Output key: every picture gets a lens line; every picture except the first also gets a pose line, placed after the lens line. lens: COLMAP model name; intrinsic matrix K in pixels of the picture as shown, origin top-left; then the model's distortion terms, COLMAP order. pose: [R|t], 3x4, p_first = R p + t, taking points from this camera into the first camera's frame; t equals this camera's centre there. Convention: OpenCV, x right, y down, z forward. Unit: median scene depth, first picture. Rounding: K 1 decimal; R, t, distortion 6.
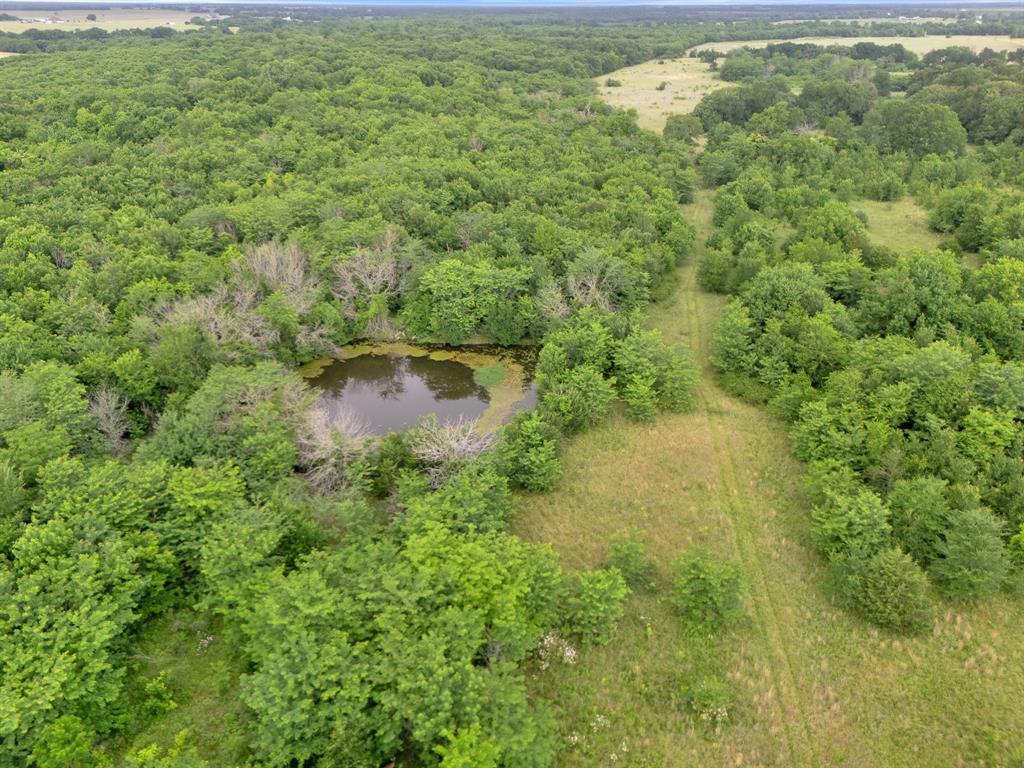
lens RADIAL K [[745.0, 0, 508.0], [0, 745.0, 387.6], [0, 0, 1]] dist [0.067154, -0.064353]
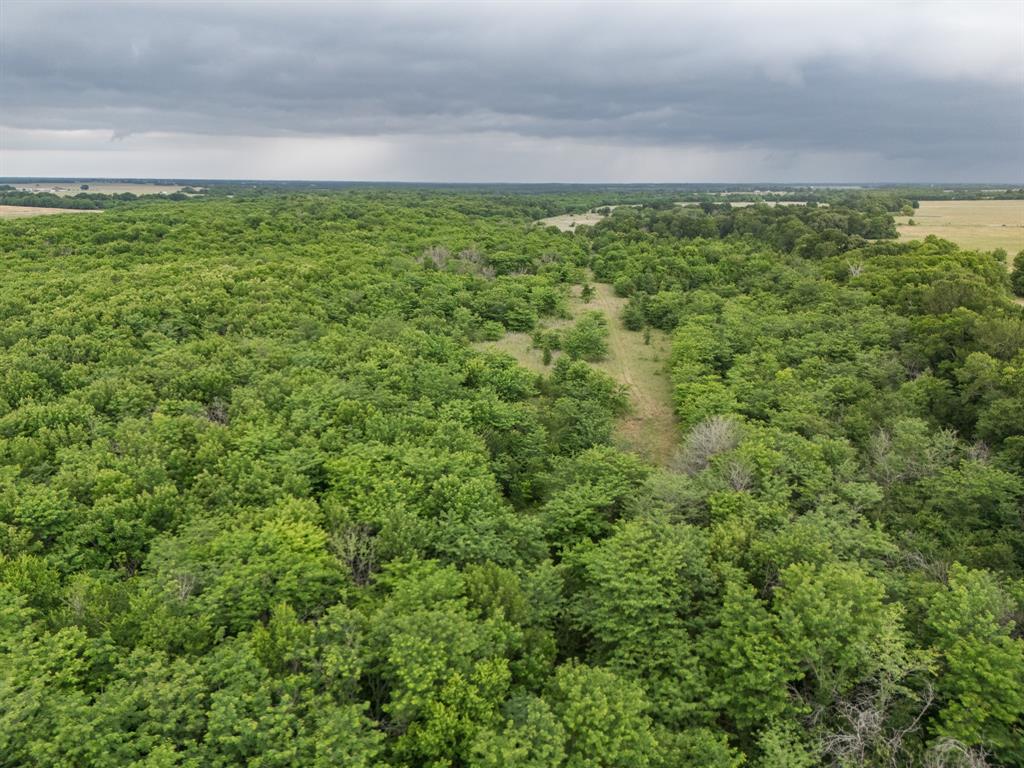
lens RADIAL K [[745.0, 0, 508.0], [0, 745.0, 387.6], [0, 0, 1]] dist [0.067154, -0.064353]
pose [[0.994986, -0.021870, 0.097594, -0.125823], [0.041051, 0.979118, -0.199104, 0.336901], [-0.091202, 0.202112, 0.975107, -0.617033]]
